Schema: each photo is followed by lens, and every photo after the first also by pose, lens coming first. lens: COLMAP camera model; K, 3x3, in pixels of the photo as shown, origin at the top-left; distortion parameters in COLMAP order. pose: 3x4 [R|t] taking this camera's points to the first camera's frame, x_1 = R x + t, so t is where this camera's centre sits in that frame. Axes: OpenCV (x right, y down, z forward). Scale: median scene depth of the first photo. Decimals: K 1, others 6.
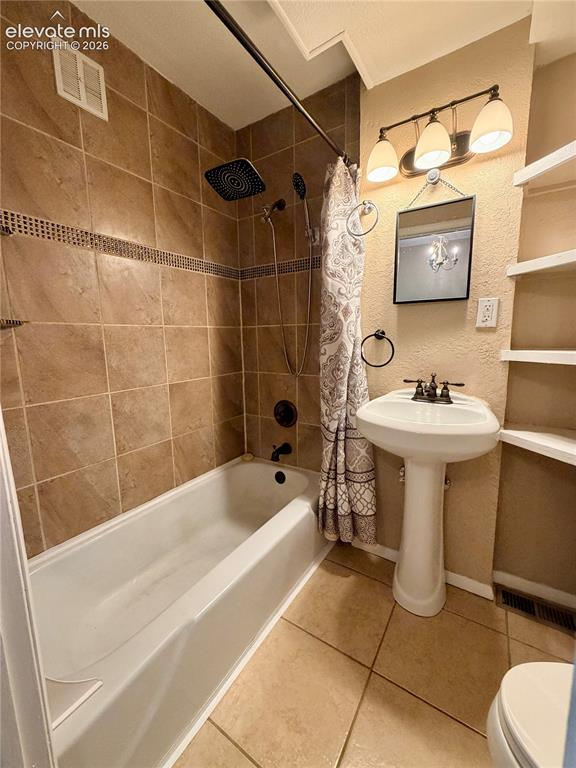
lens RADIAL K [[308.7, 0, 287.0], [0, 308.7, 381.0], [0, 0, 1]] dist [0.001554, 0.000422]
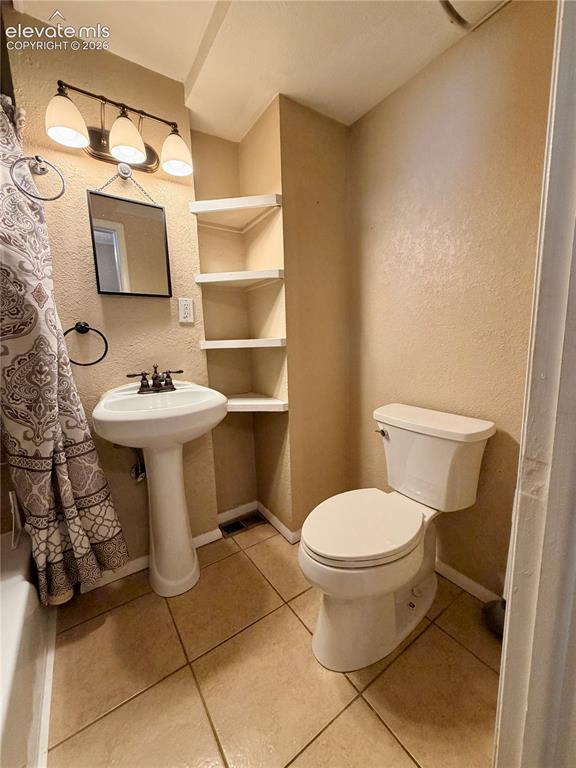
lens RADIAL K [[308.7, 0, 287.1], [0, 308.7, 381.5], [0, 0, 1]] dist [0.001554, 0.000422]
pose [[0.371419, -0.126953, 0.919745, -0.309820], [0.154094, 0.985298, 0.073774, 0.021320], [-0.915589, 0.114326, 0.385521, 0.180523]]
